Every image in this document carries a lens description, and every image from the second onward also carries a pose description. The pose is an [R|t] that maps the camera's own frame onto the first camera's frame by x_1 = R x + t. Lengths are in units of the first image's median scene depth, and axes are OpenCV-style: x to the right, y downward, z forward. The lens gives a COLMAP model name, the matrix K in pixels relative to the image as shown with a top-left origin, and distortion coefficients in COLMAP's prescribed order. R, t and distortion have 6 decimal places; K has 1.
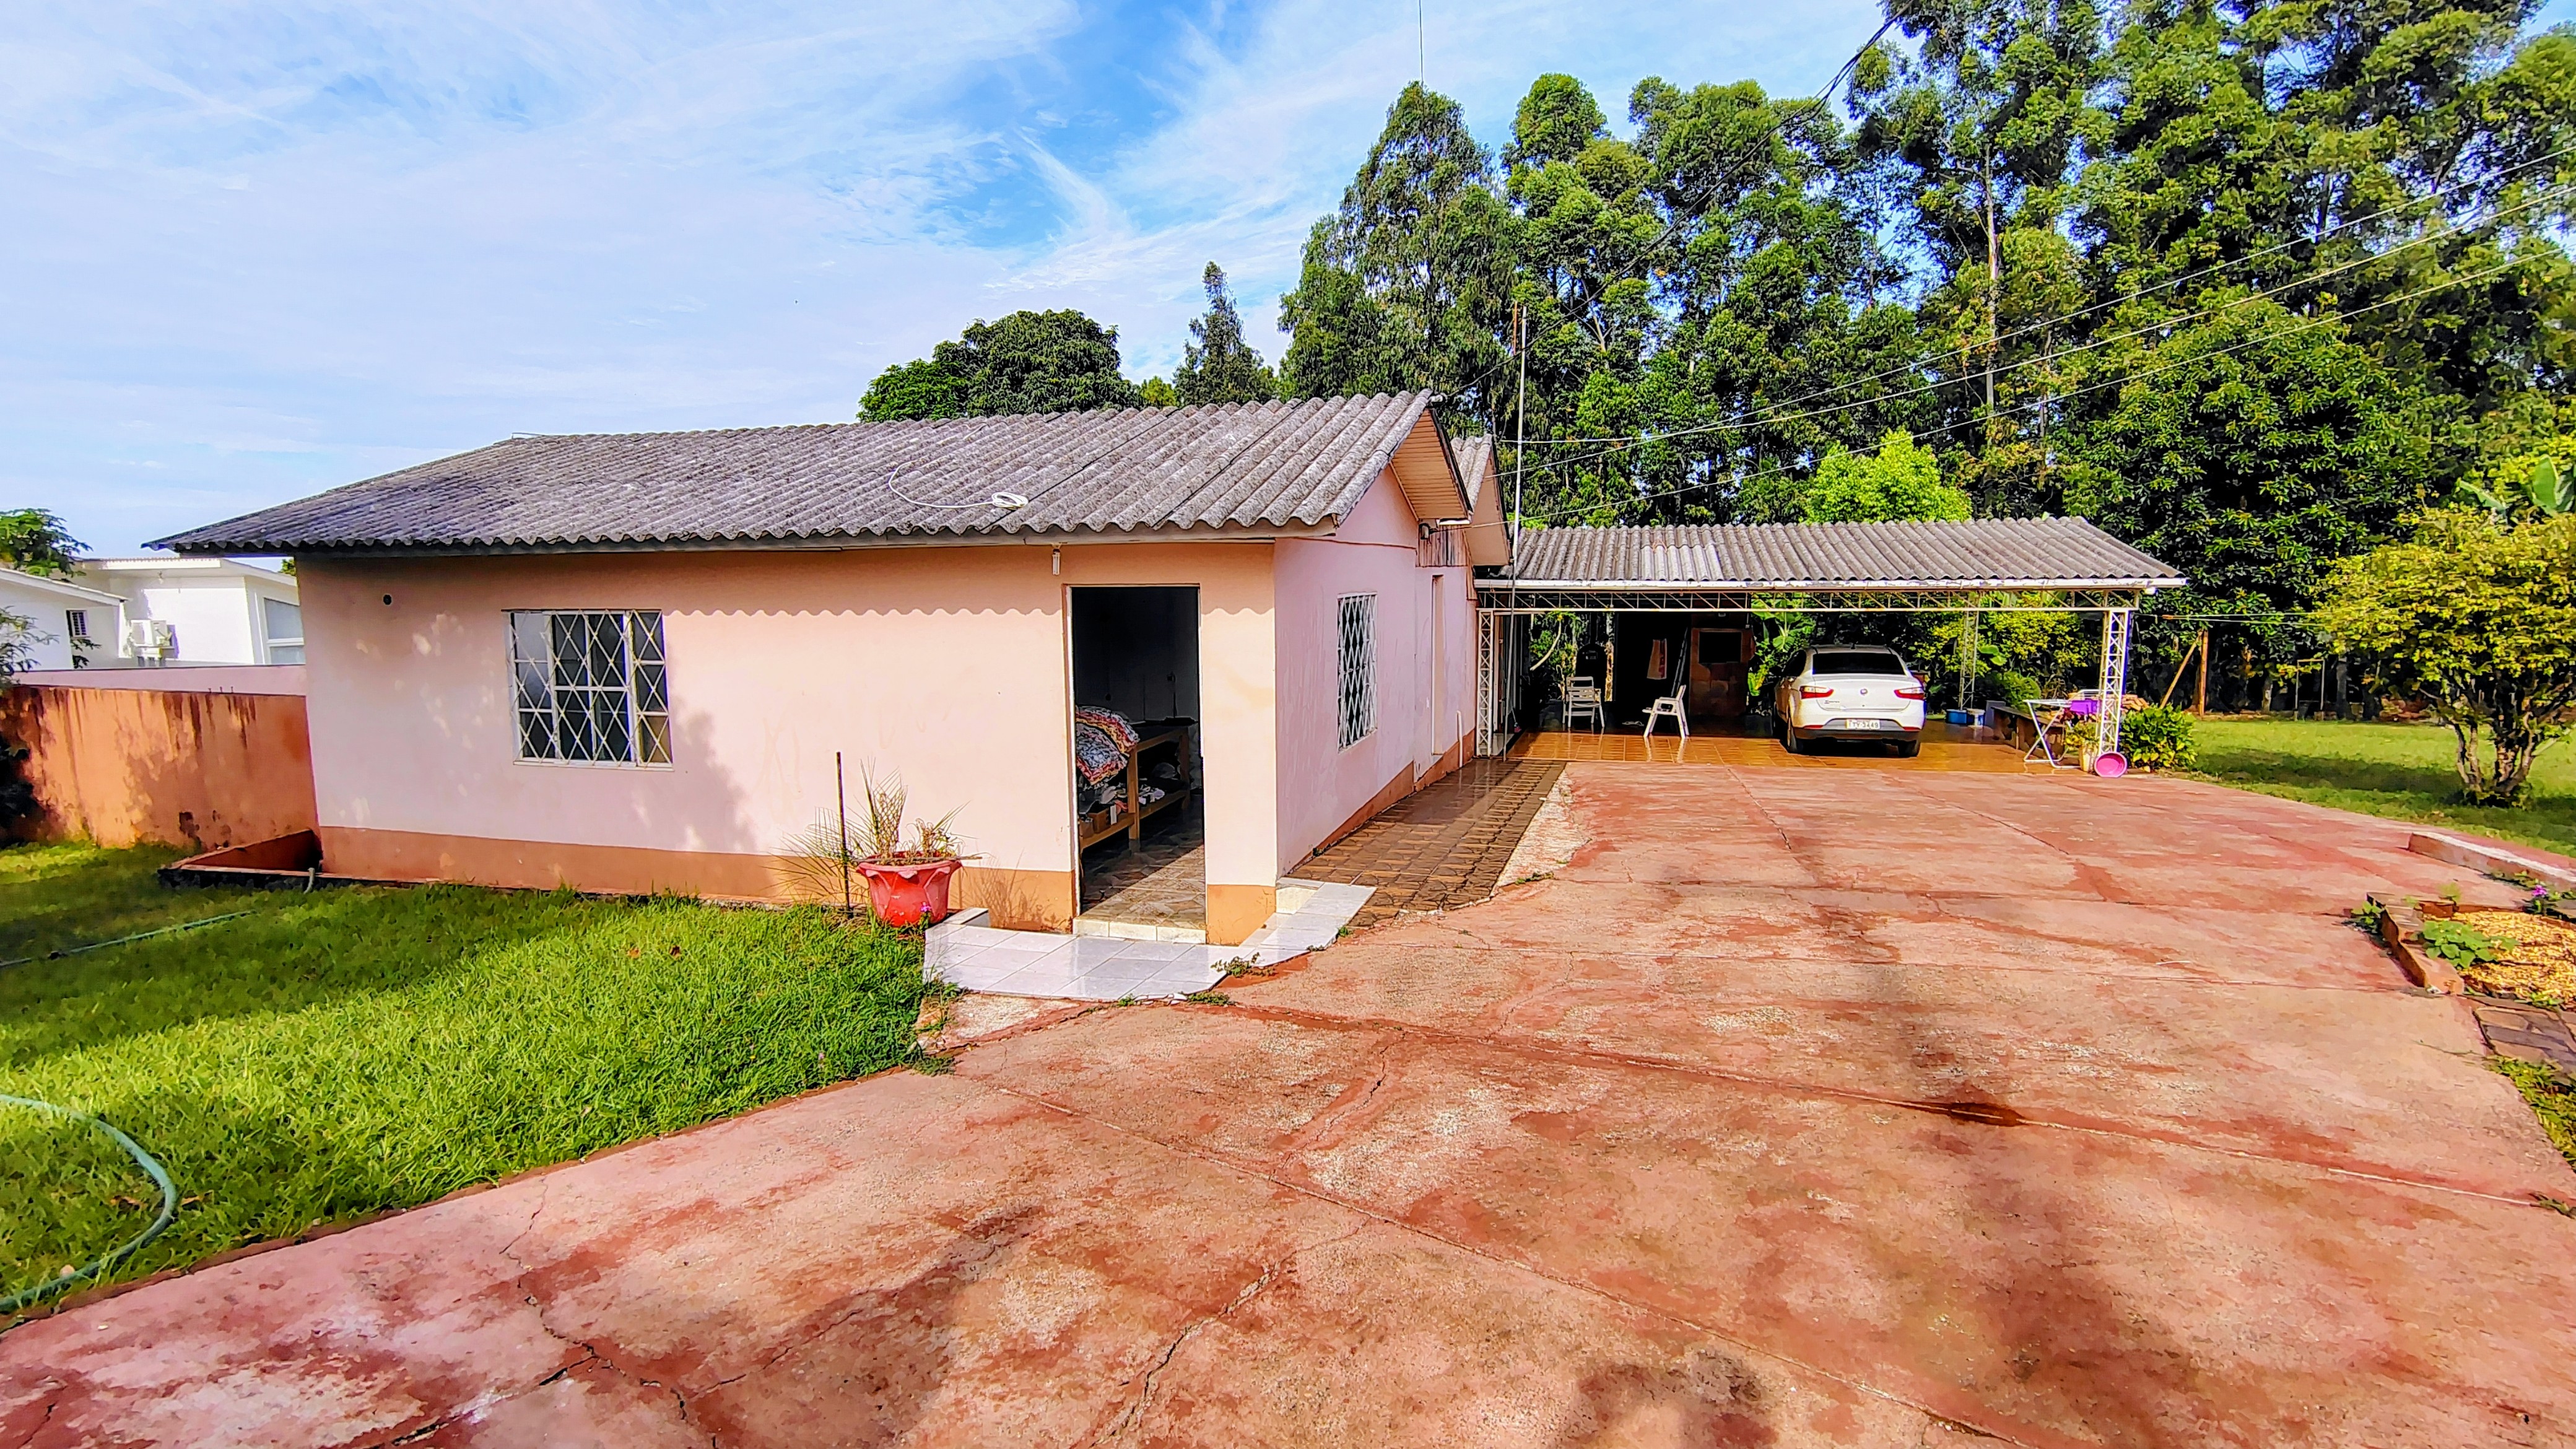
lens RADIAL K [[1279.6, 0, 1269.5], [0, 1279.6, 722.4], [0, 0, 1]] dist [0.001290, 0.000075]
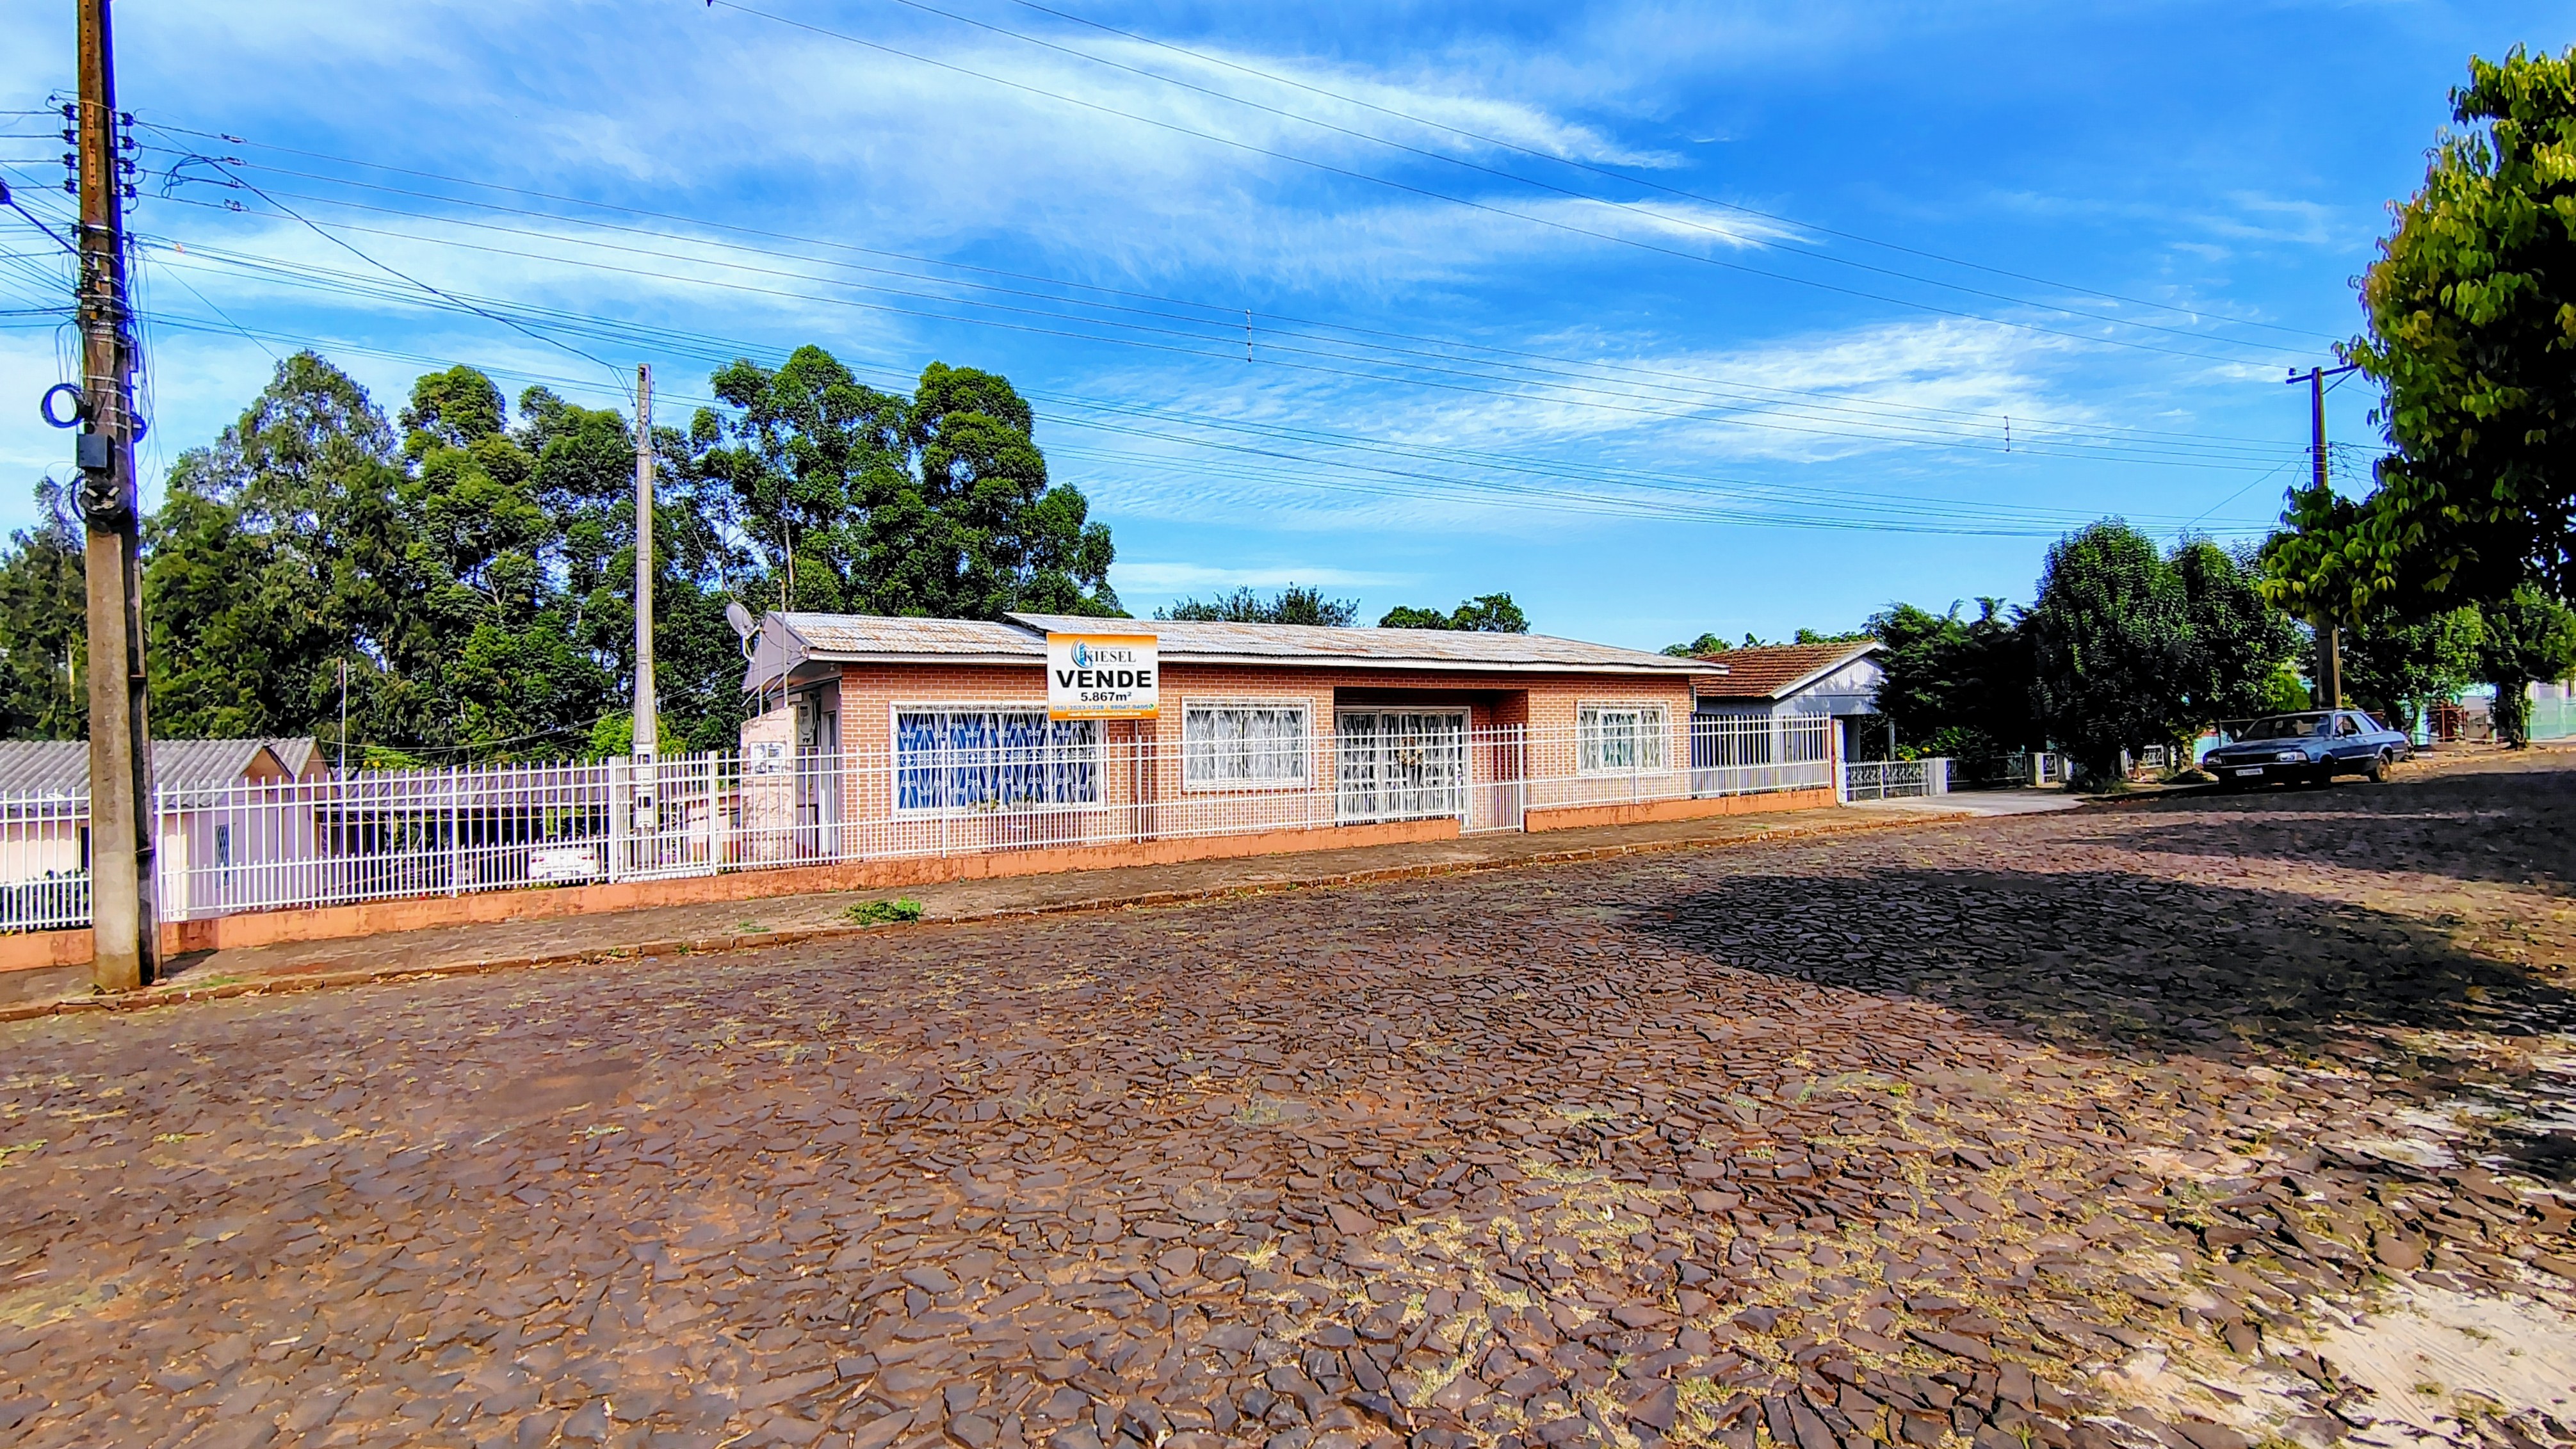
lens RADIAL K [[1279.5, 0, 1269.5], [0, 1279.5, 722.4], [0, 0, 1]] dist [0.001290, 0.000075]
pose [[0.734786, 0.018179, 0.678056, -0.020811], [0.084006, 0.989506, -0.117563, 0.026509], [-0.673077, 0.143345, 0.725548, -0.349471]]
